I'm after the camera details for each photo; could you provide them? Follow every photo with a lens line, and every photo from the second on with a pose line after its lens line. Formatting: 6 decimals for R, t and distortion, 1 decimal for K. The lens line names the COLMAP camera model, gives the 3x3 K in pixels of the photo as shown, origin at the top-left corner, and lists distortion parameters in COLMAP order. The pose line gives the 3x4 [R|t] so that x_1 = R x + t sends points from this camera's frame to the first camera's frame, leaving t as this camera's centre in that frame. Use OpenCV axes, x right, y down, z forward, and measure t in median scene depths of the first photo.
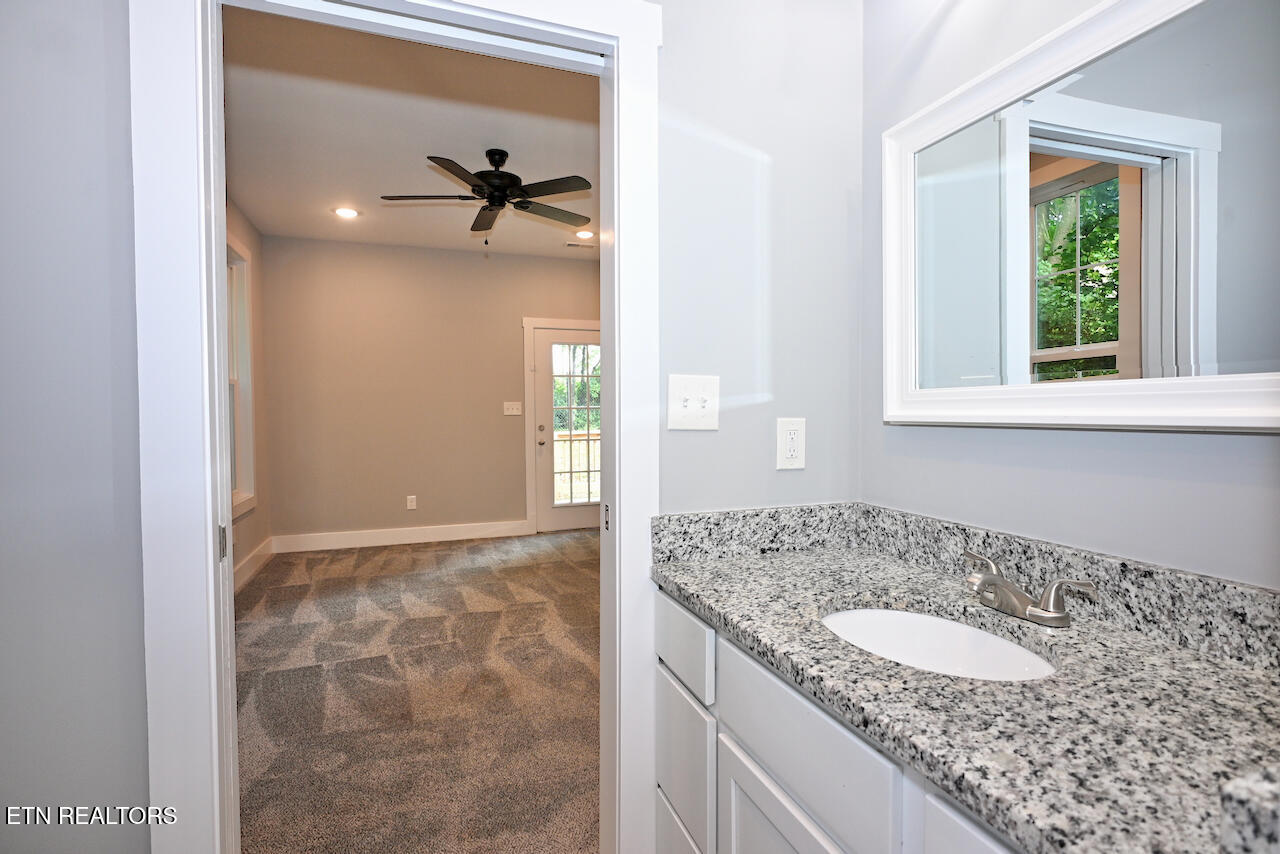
lens RADIAL K [[615.9, 0, 637.1], [0, 615.9, 423.3], [0, 0, 1]] dist [-0.004048, 0.003231]
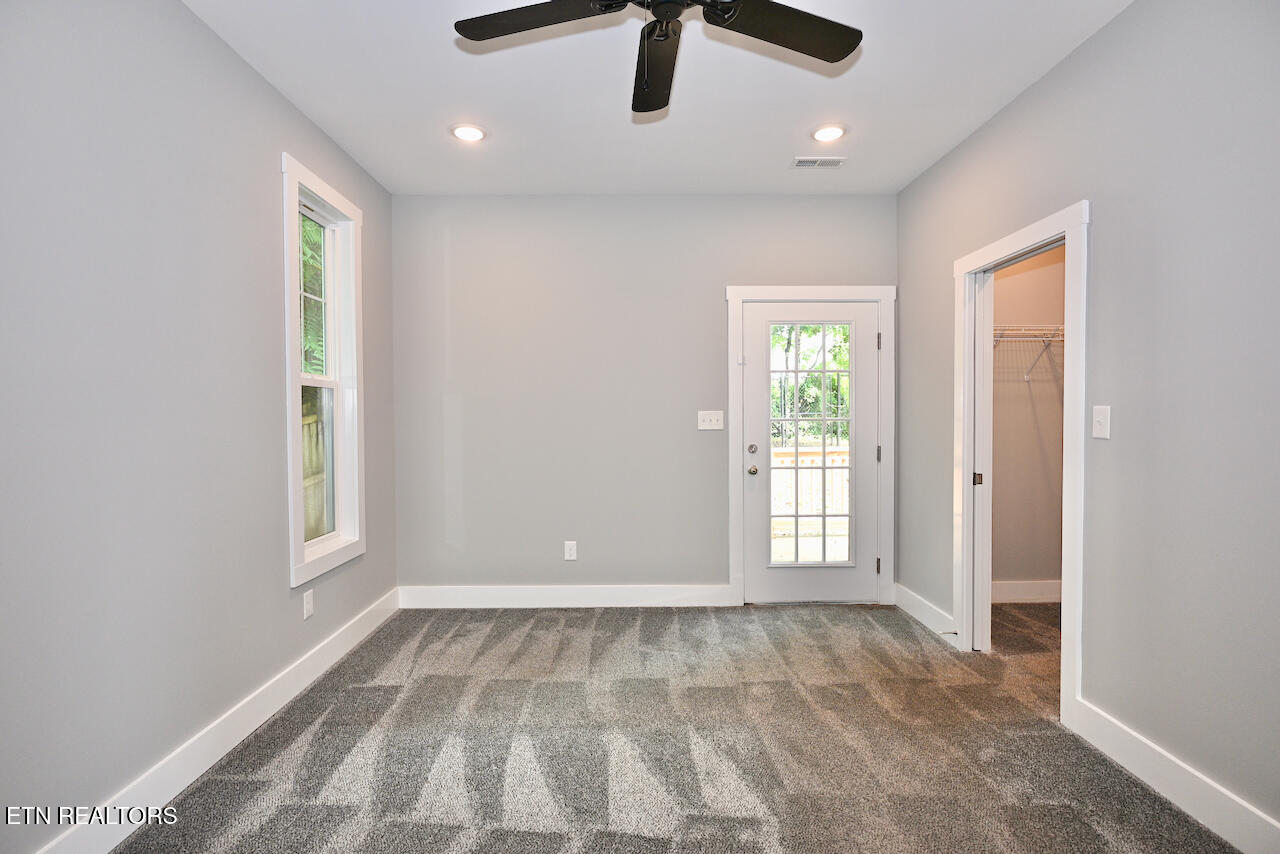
lens RADIAL K [[615.9, 0, 638.1], [0, 615.9, 418.4], [0, 0, 1]] dist [-0.004048, 0.003231]
pose [[0.944268, 0.005807, -0.329126, -0.055738], [-0.010597, 0.999862, -0.012763, -0.017494], [0.329007, 0.015540, 0.944200, 0.343500]]
